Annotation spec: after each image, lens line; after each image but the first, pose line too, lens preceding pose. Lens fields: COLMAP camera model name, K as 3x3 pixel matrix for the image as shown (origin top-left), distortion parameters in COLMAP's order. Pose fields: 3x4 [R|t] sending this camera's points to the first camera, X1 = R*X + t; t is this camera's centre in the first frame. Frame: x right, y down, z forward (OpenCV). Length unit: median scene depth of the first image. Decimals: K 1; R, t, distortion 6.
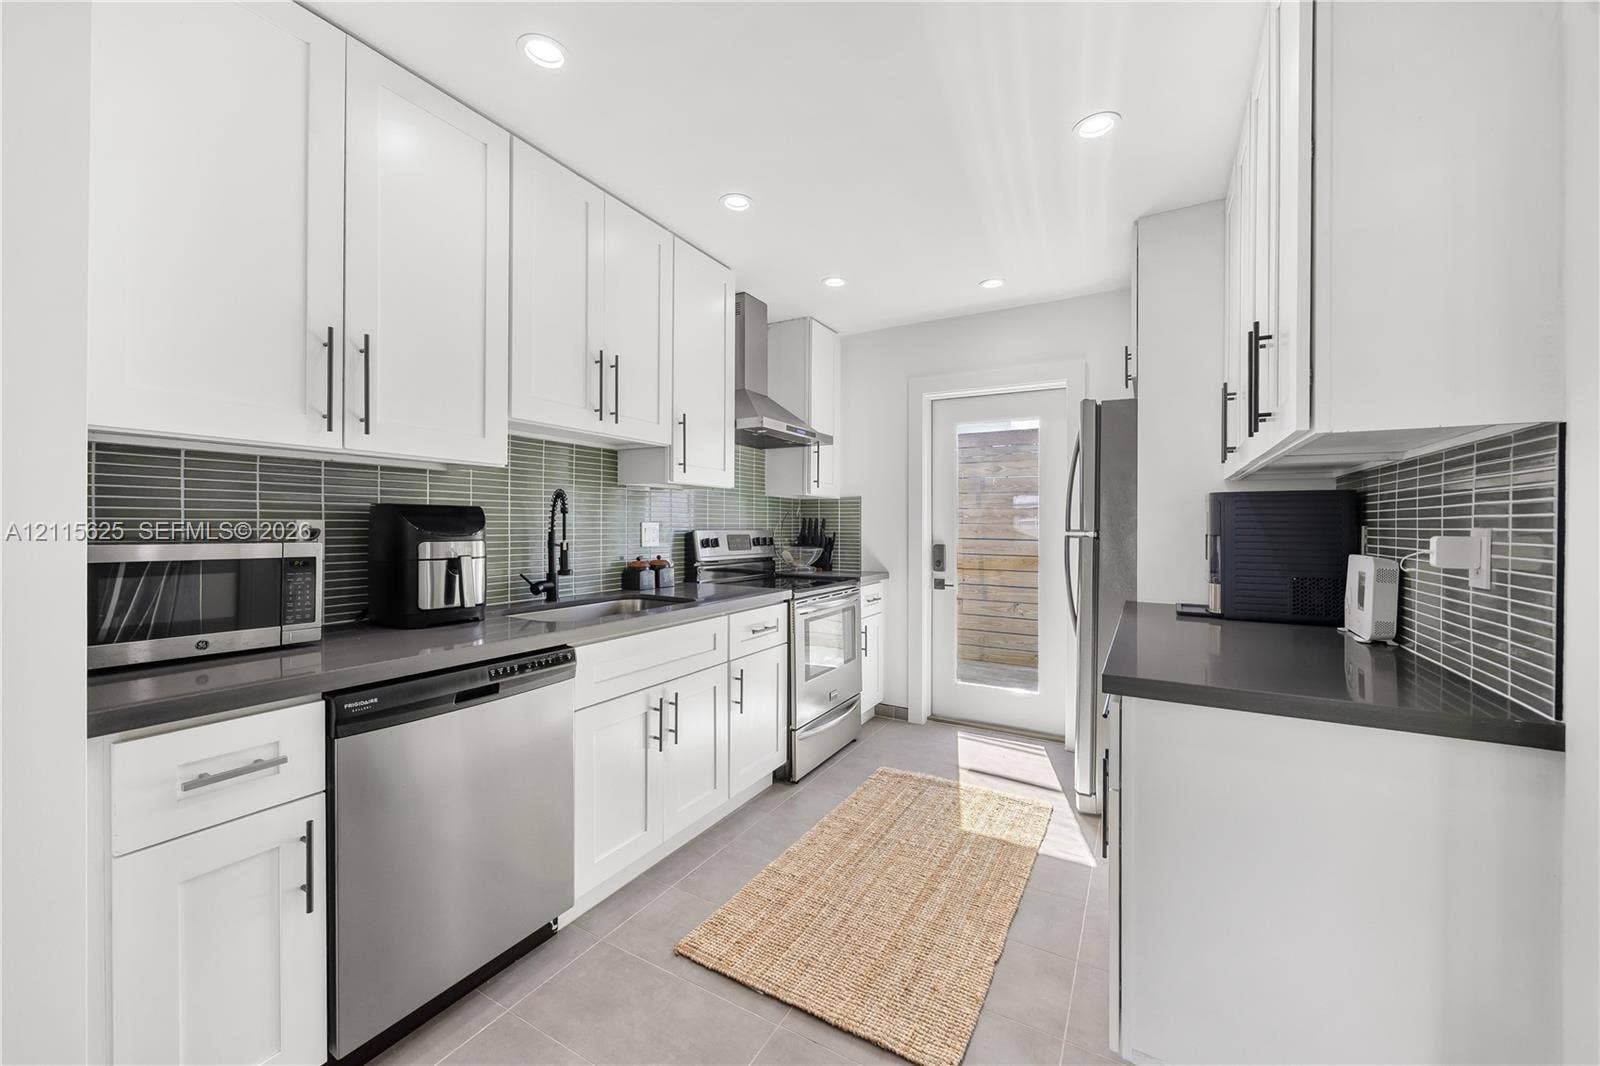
lens RADIAL K [[629.0, 0, 796.8], [0, 629.0, 523.9], [0, 0, 1]] dist [-0.001322, -0.000159]
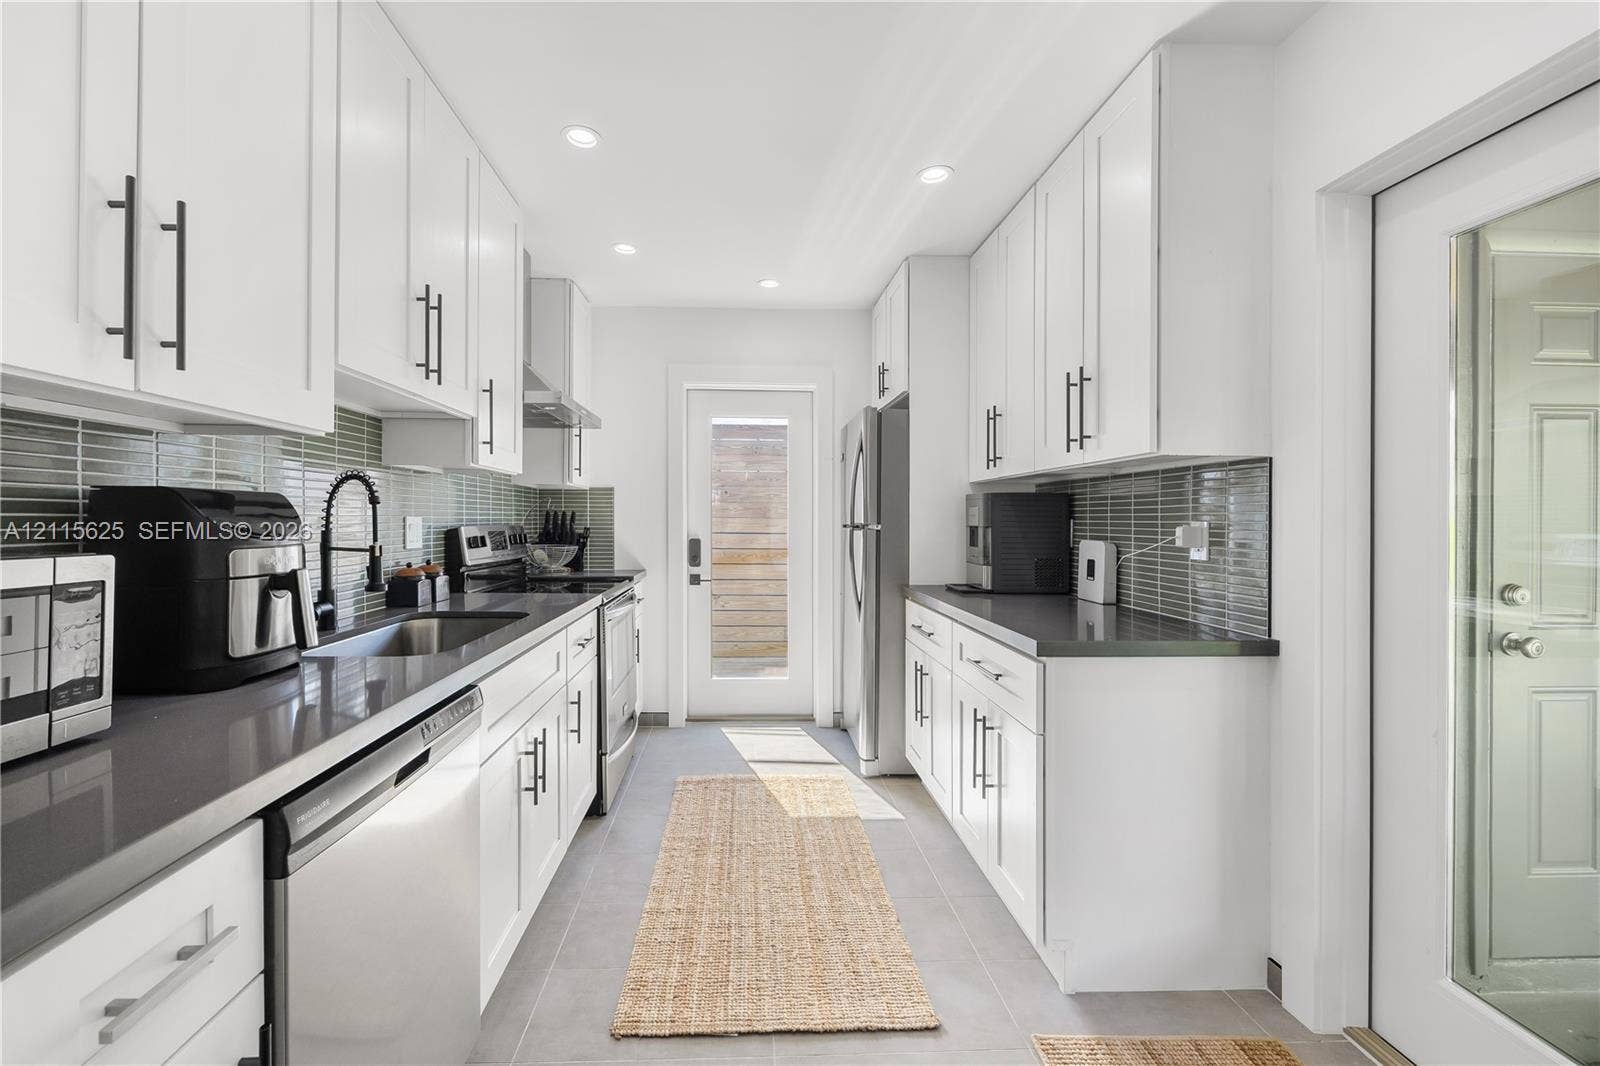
lens RADIAL K [[665.1, 0, 788.3], [0, 665.1, 516.2], [0, 0, 1]] dist [0.000195, 0.000123]
pose [[0.835769, 0.000070, 0.549082, -0.315477], [0.000376, 1.000000, -0.000700, -0.002299], [-0.549082, 0.000791, 0.835768, 0.092414]]
